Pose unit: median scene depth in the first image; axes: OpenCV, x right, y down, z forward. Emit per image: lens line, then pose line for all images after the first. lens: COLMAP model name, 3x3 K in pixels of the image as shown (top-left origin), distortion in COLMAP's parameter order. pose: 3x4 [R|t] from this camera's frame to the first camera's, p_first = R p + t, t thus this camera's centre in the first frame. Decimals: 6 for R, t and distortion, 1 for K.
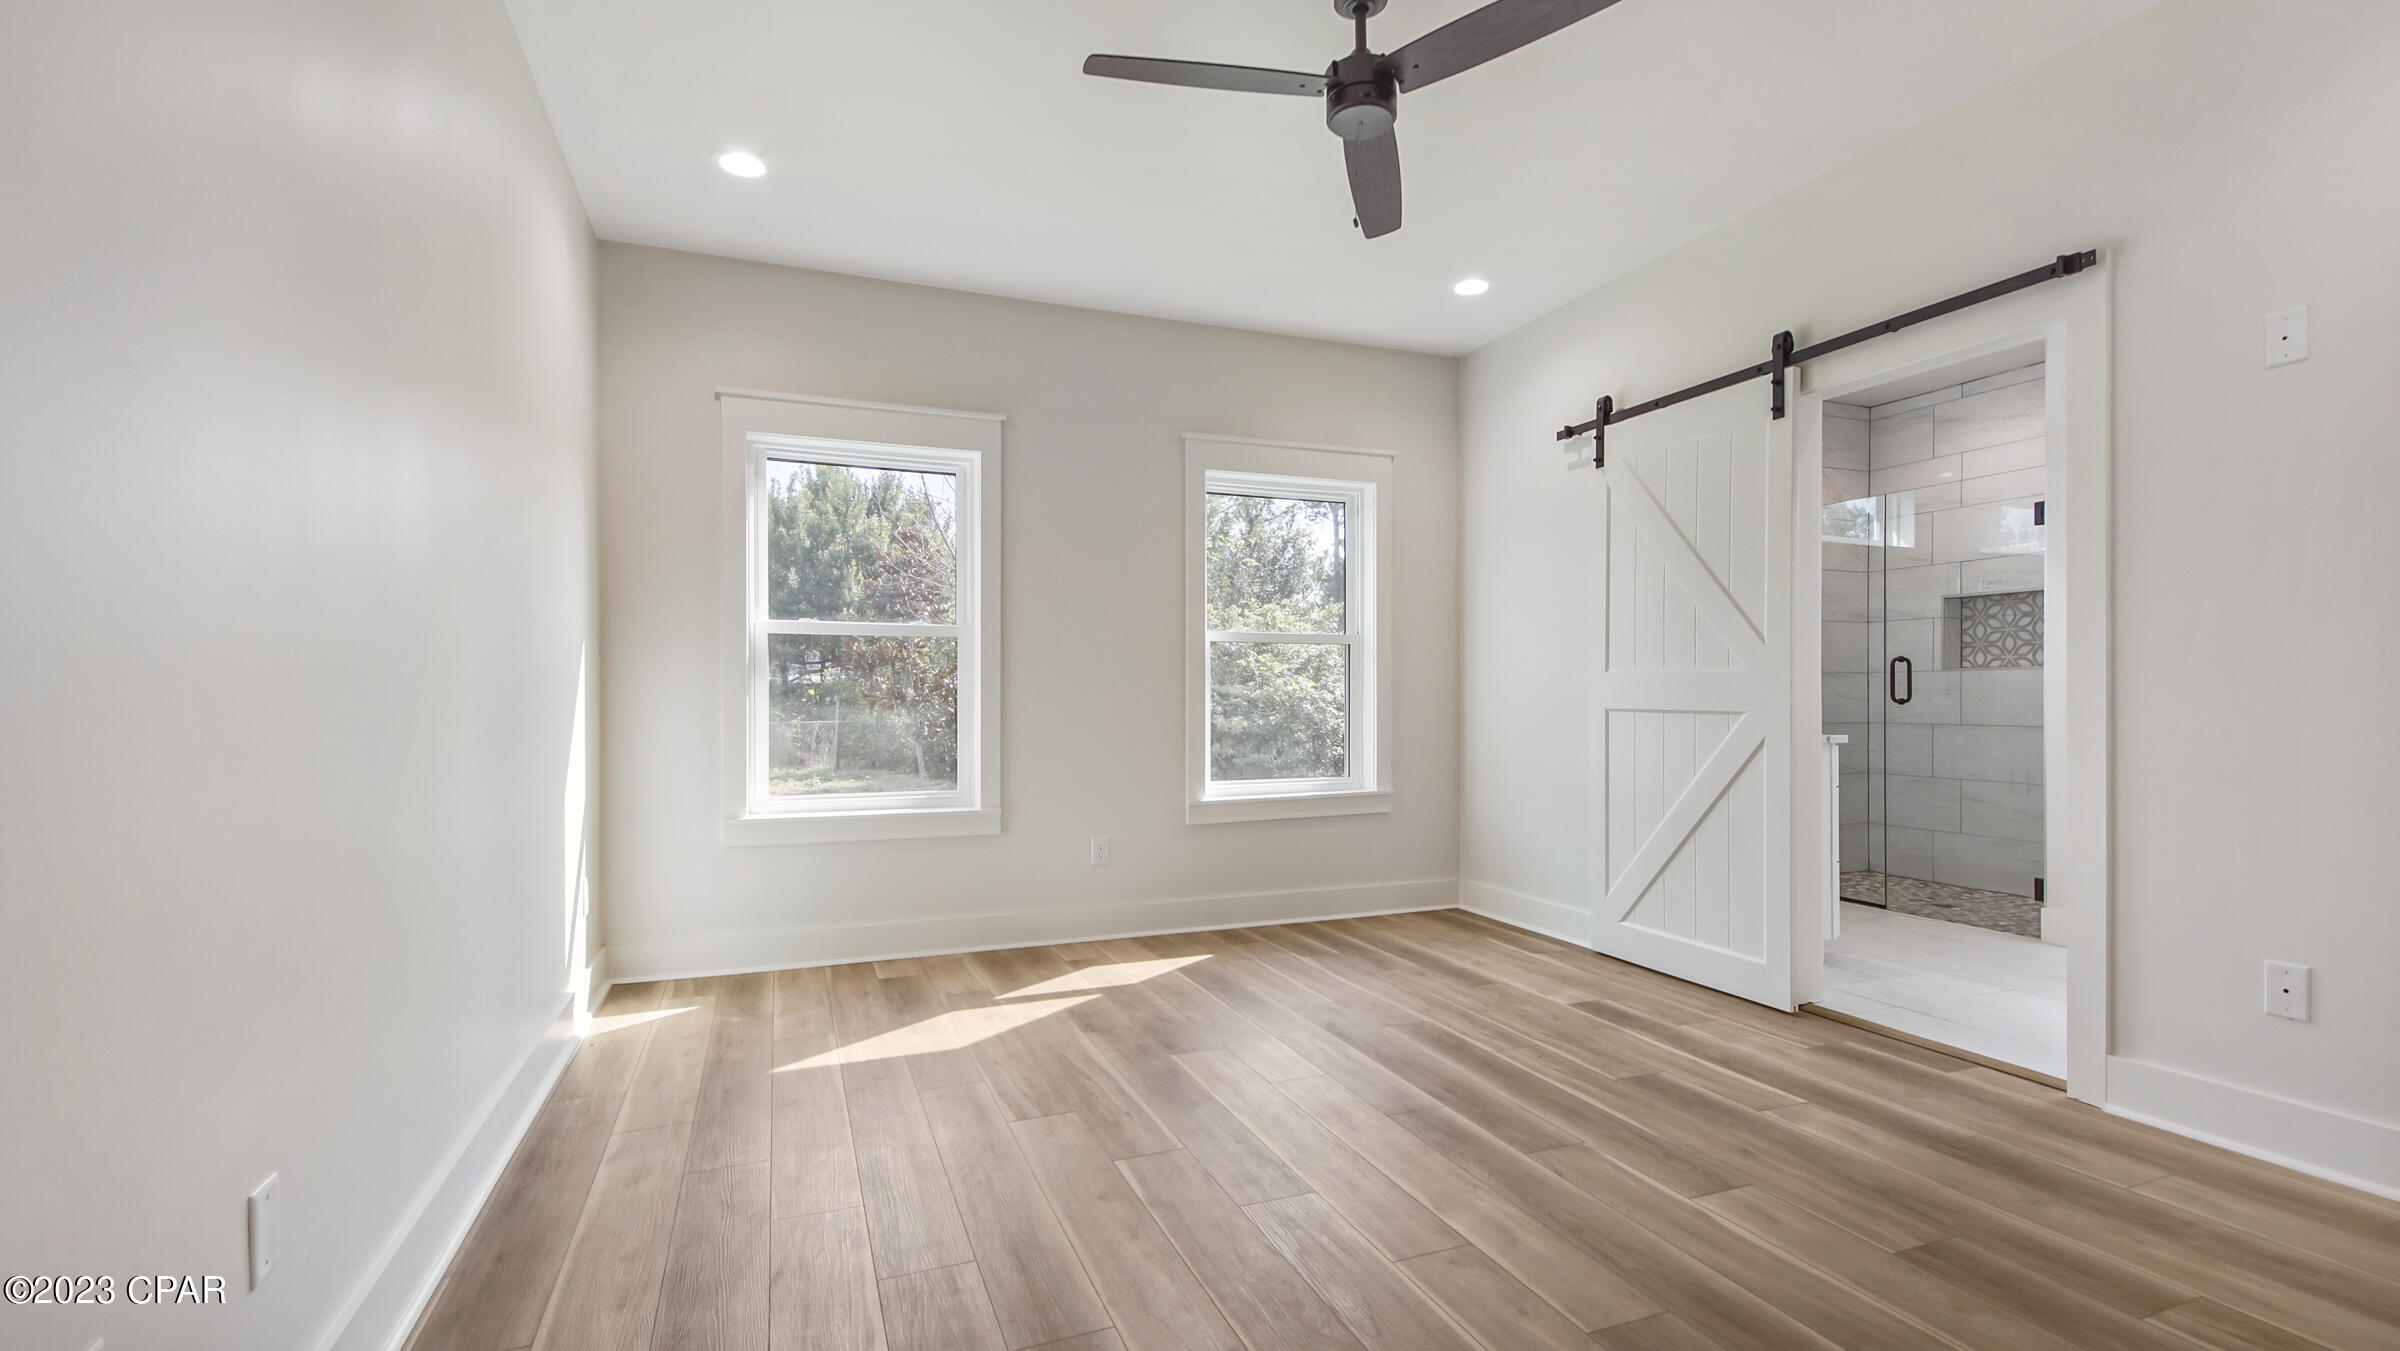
lens RADIAL K [[1040.1, 0, 1203.9], [0, 1040.1, 686.7], [0, 0, 1]] dist [0.011216, -0.000326]
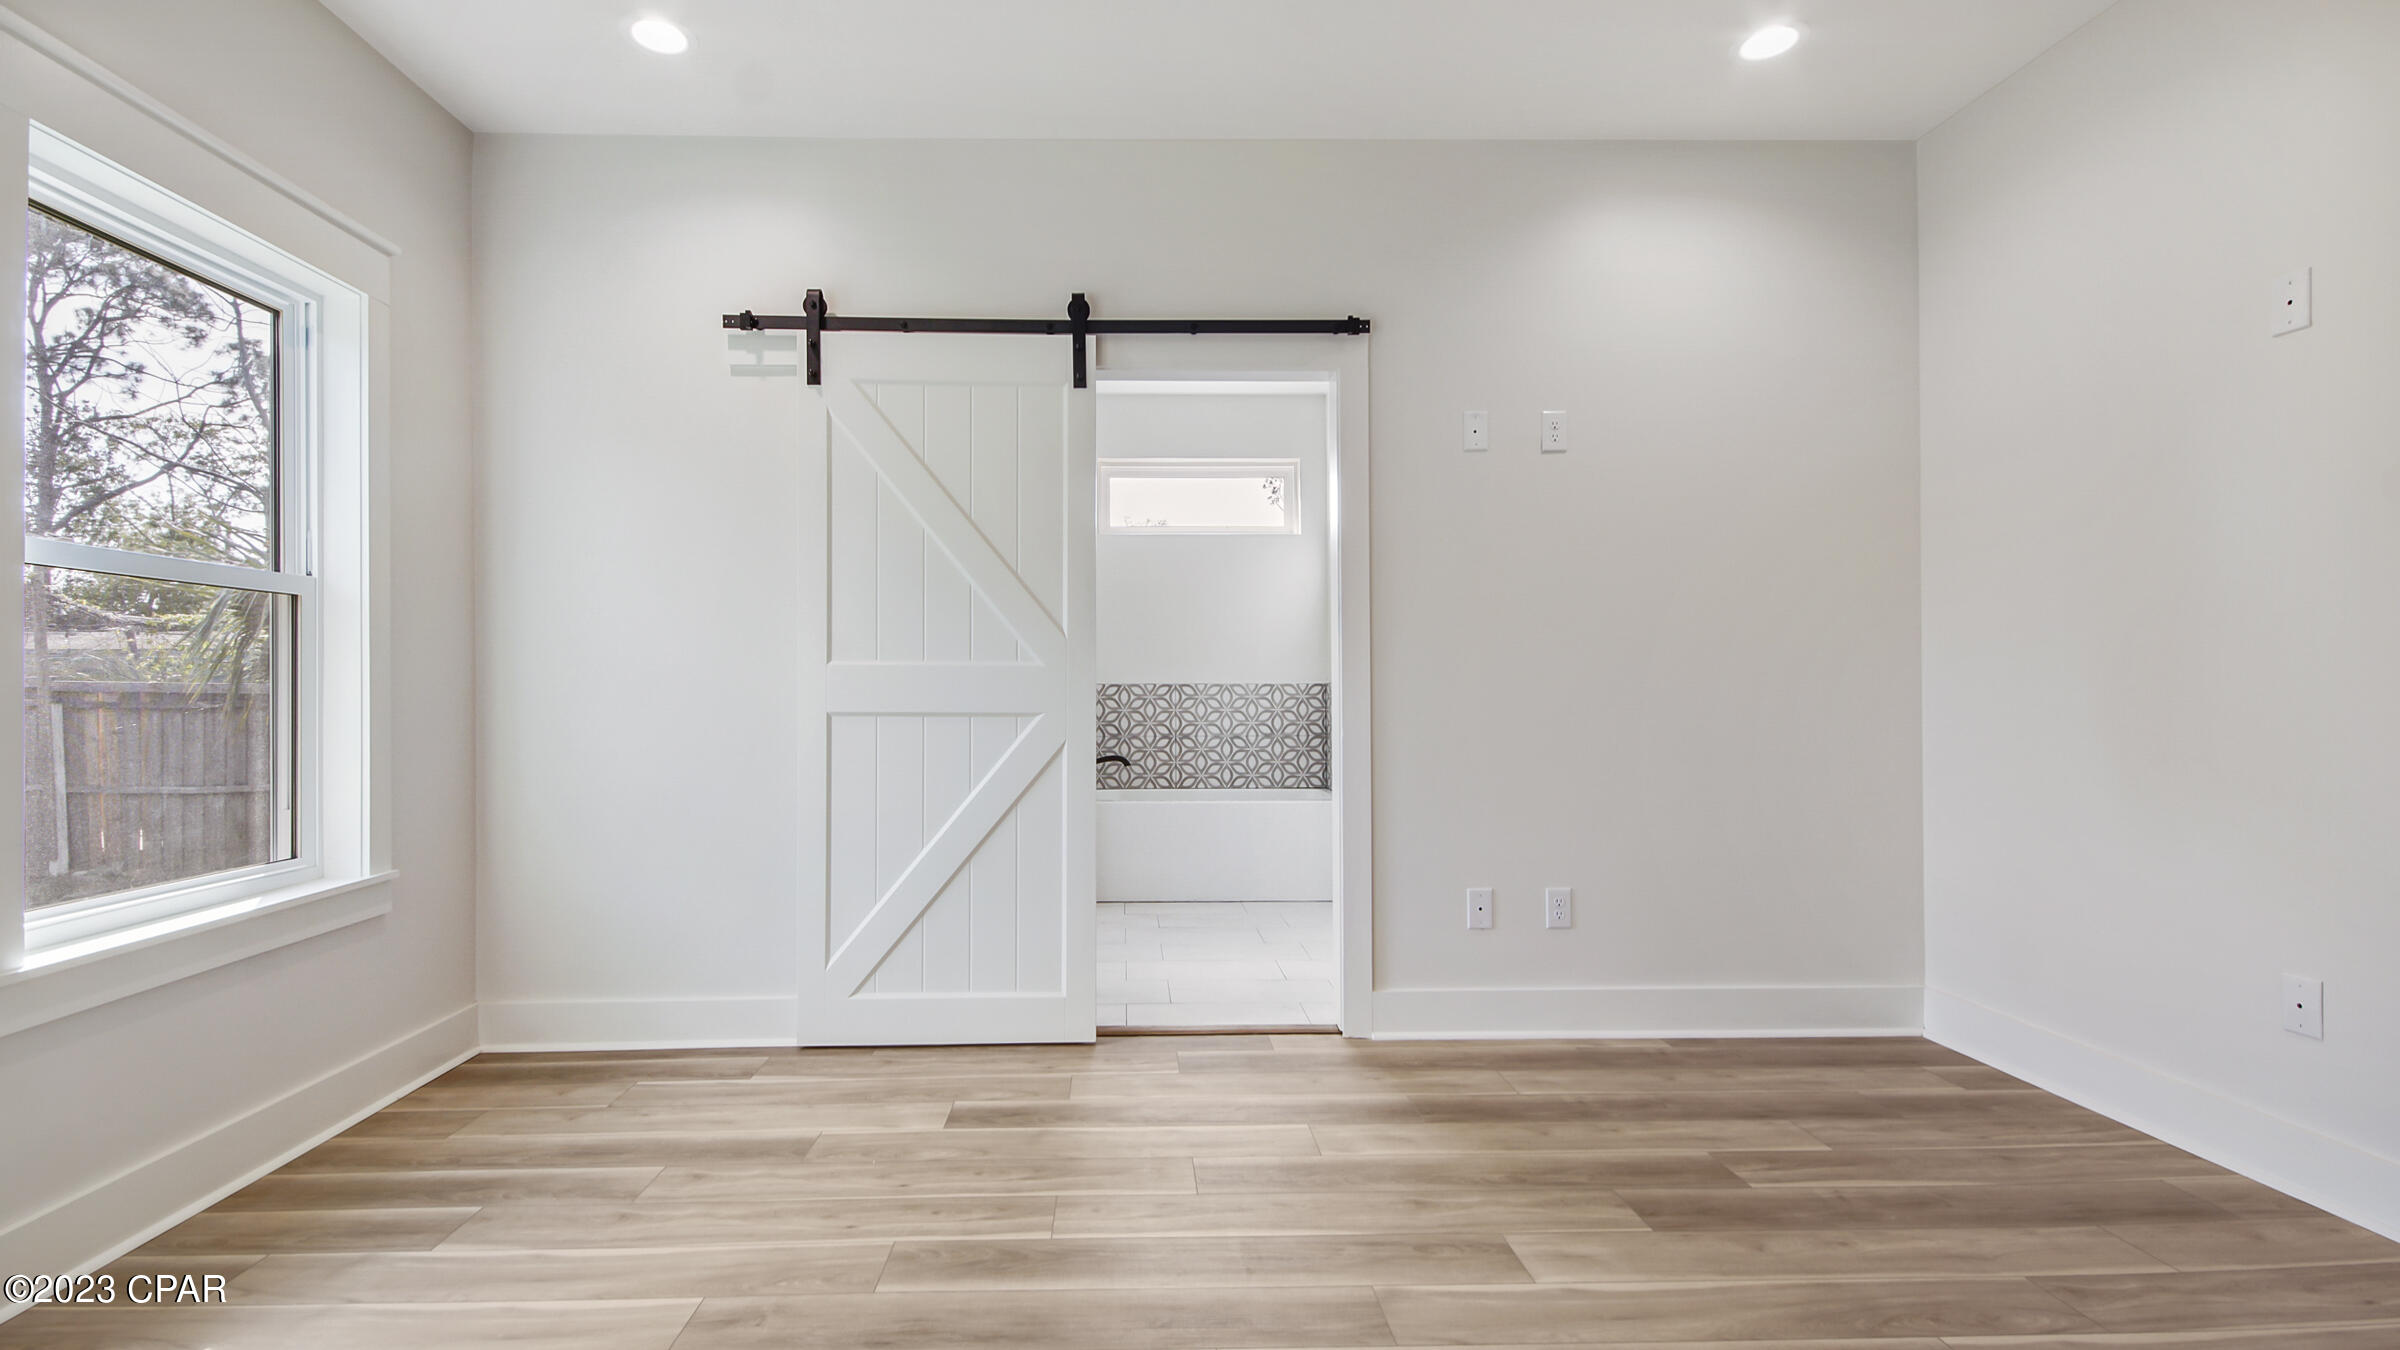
lens RADIAL K [[1082.9, 0, 1149.7], [0, 1082.9, 681.8], [0, 0, 1]] dist [0.023214, -0.000301]
pose [[0.355751, 0.010438, 0.934522, -0.279438], [-0.004807, 0.999945, -0.009339, 0.005901], [-0.934568, -0.001170, 0.355782, 0.564858]]
